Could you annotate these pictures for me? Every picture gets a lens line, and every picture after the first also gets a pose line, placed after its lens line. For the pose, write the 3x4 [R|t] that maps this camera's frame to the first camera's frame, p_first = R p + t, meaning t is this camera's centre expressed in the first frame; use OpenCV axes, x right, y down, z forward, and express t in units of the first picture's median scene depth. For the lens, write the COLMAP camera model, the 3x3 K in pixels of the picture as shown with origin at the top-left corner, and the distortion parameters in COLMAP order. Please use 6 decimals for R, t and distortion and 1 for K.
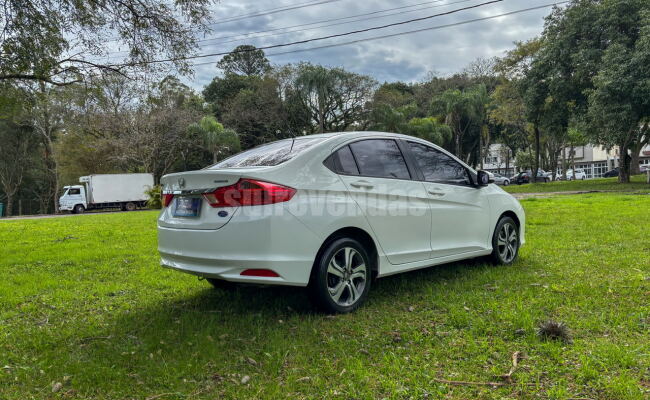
lens RADIAL K [[749.8, 0, 325.0], [0, 749.8, 200.0], [0, 0, 1]] dist [0.100043, -0.010867]
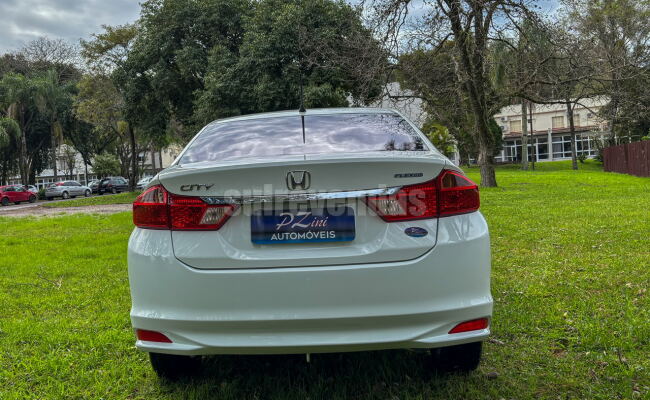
lens RADIAL K [[749.8, 0, 325.0], [0, 749.8, 200.0], [0, 0, 1]] dist [0.100043, -0.010867]
pose [[0.637131, -0.020746, 0.770476, -0.264409], [0.036251, 0.999338, -0.003069, -0.002817], [-0.769902, 0.029886, 0.637461, 0.294120]]
